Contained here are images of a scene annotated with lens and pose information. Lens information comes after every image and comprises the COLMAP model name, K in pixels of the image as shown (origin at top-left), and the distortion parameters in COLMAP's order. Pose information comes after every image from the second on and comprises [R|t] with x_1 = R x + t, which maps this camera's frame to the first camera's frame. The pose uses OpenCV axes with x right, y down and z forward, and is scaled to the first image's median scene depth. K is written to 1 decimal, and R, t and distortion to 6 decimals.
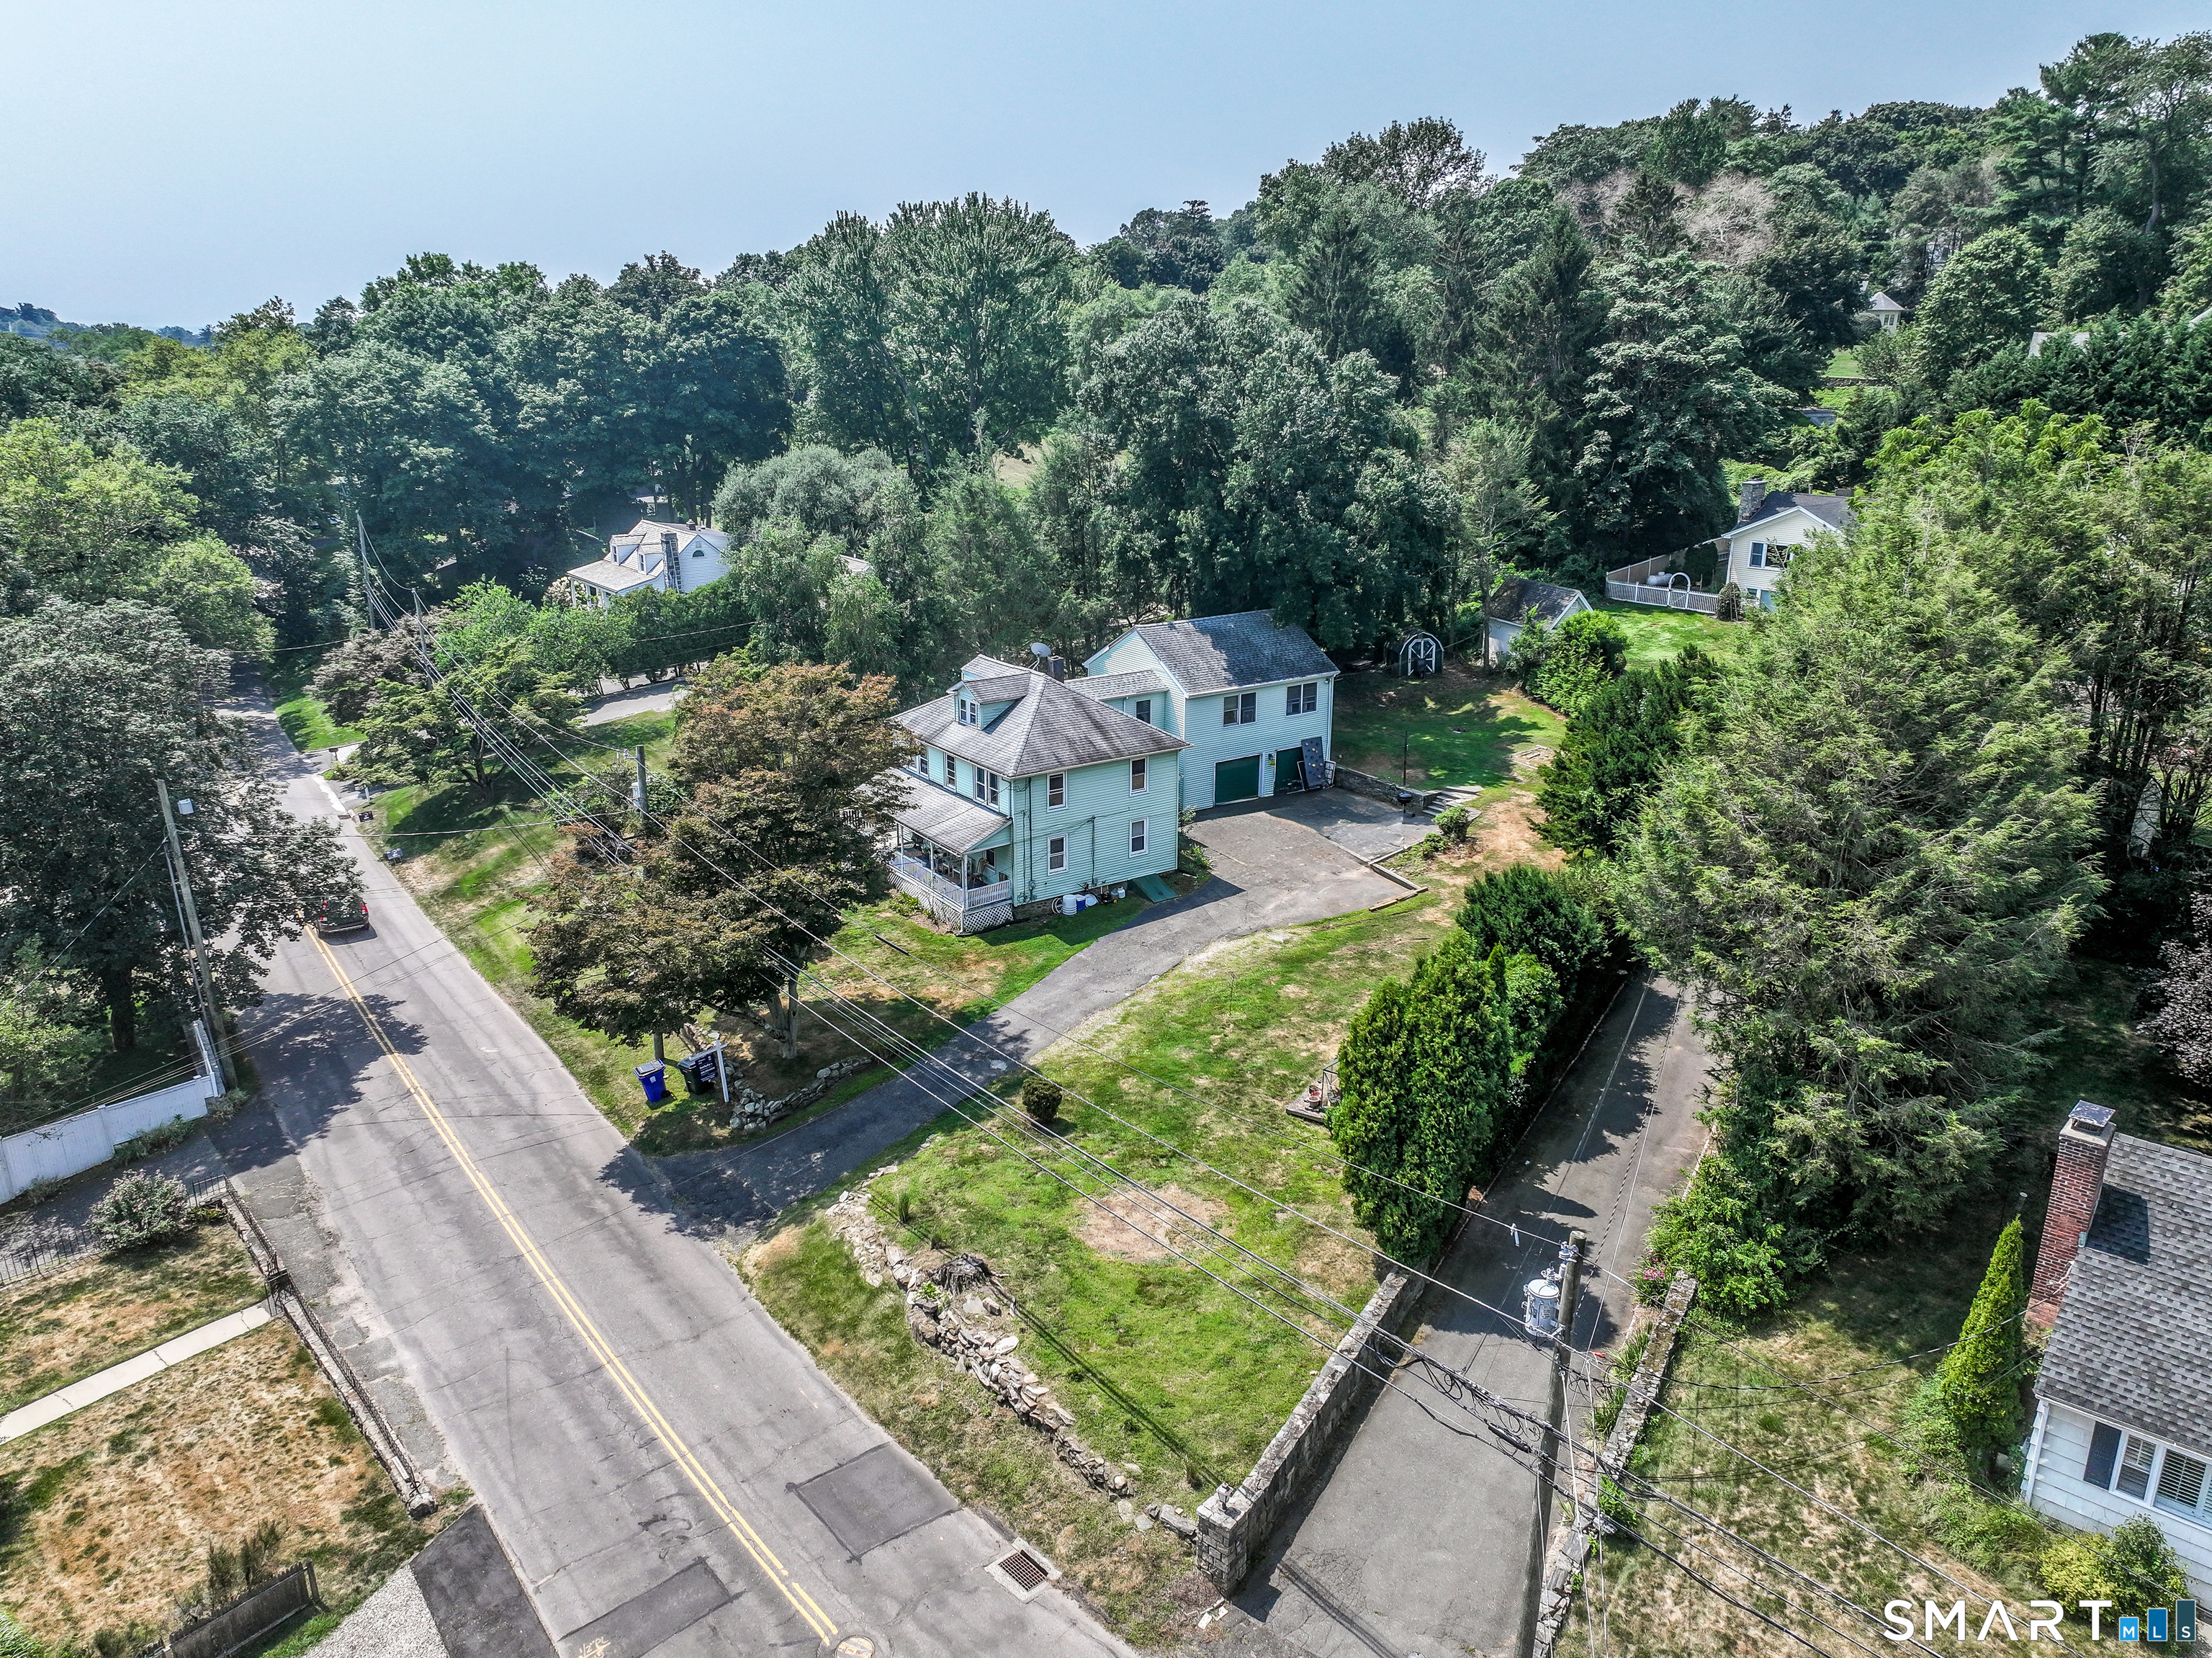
lens RADIAL K [[1548.6, 0, 1108.3], [0, 1548.6, 817.7], [0, 0, 1]] dist [-0.001321, 0.011173]
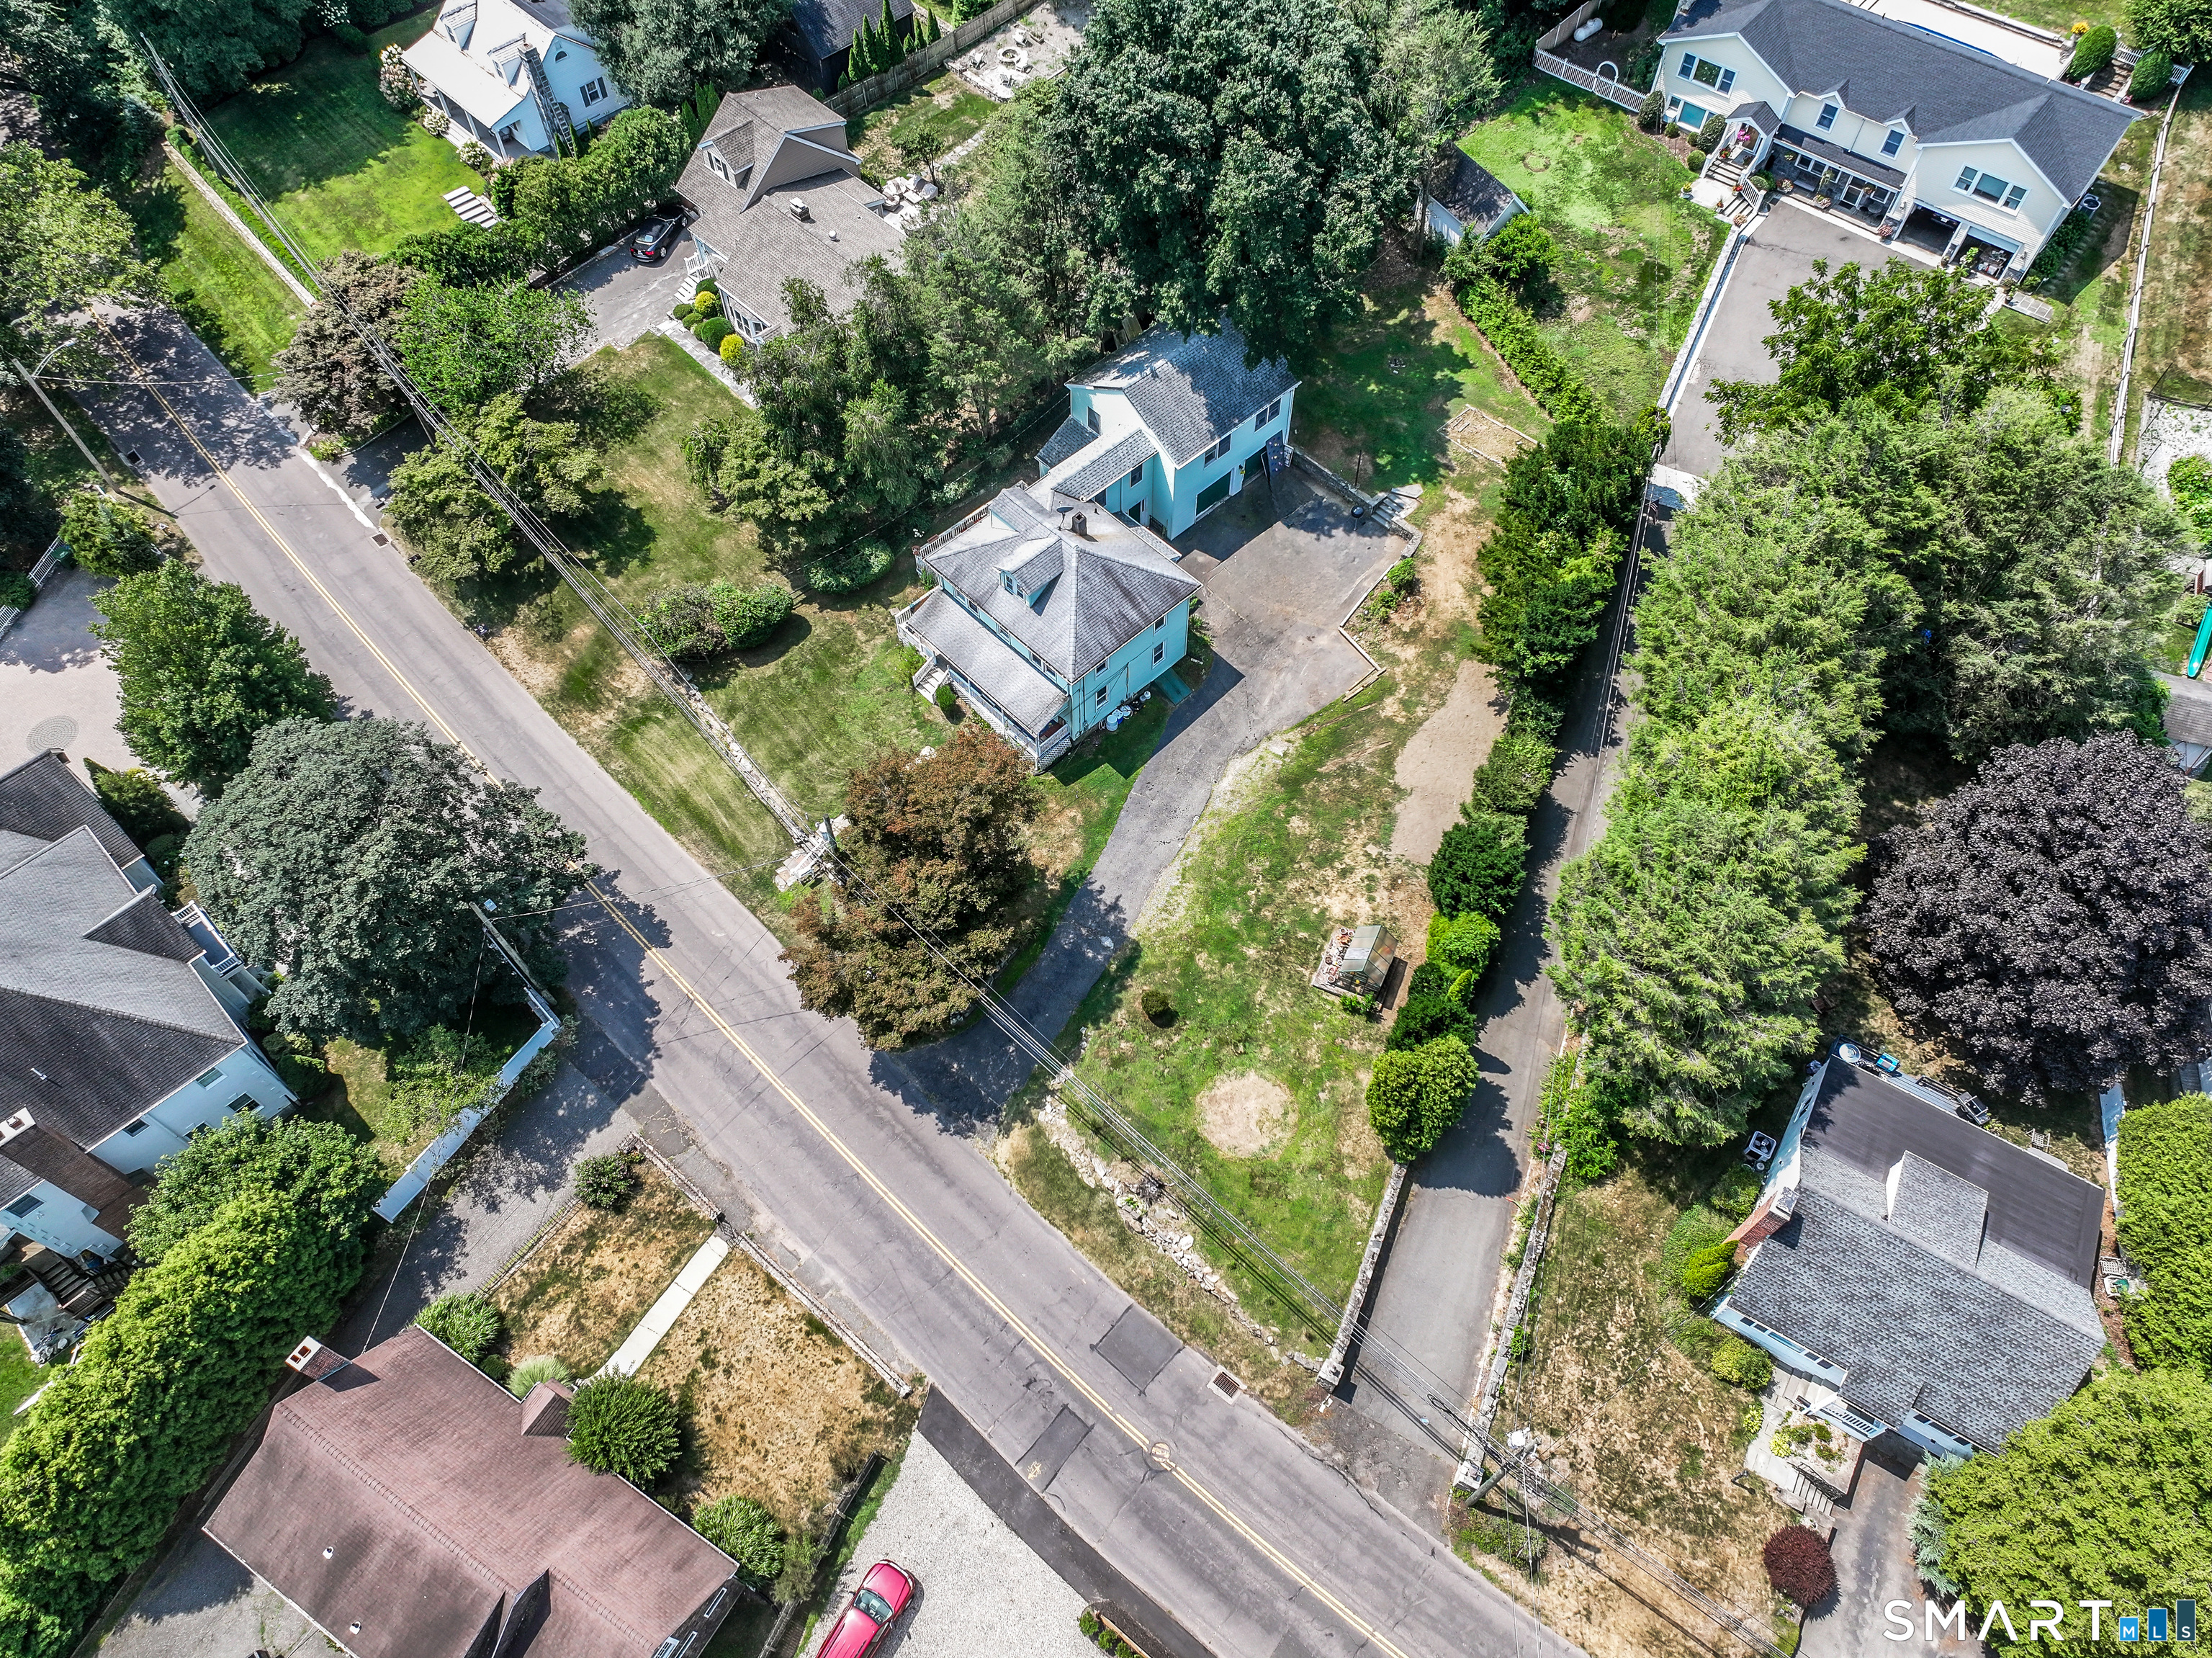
lens RADIAL K [[1548.6, 0, 1108.3], [0, 1548.6, 817.7], [0, 0, 1]] dist [-0.001321, 0.011173]
pose [[0.988739, -0.130291, 0.073619, -0.188322], [0.053567, 0.767472, 0.638841, -0.993482], [-0.139736, -0.627703, 0.765808, -0.034813]]
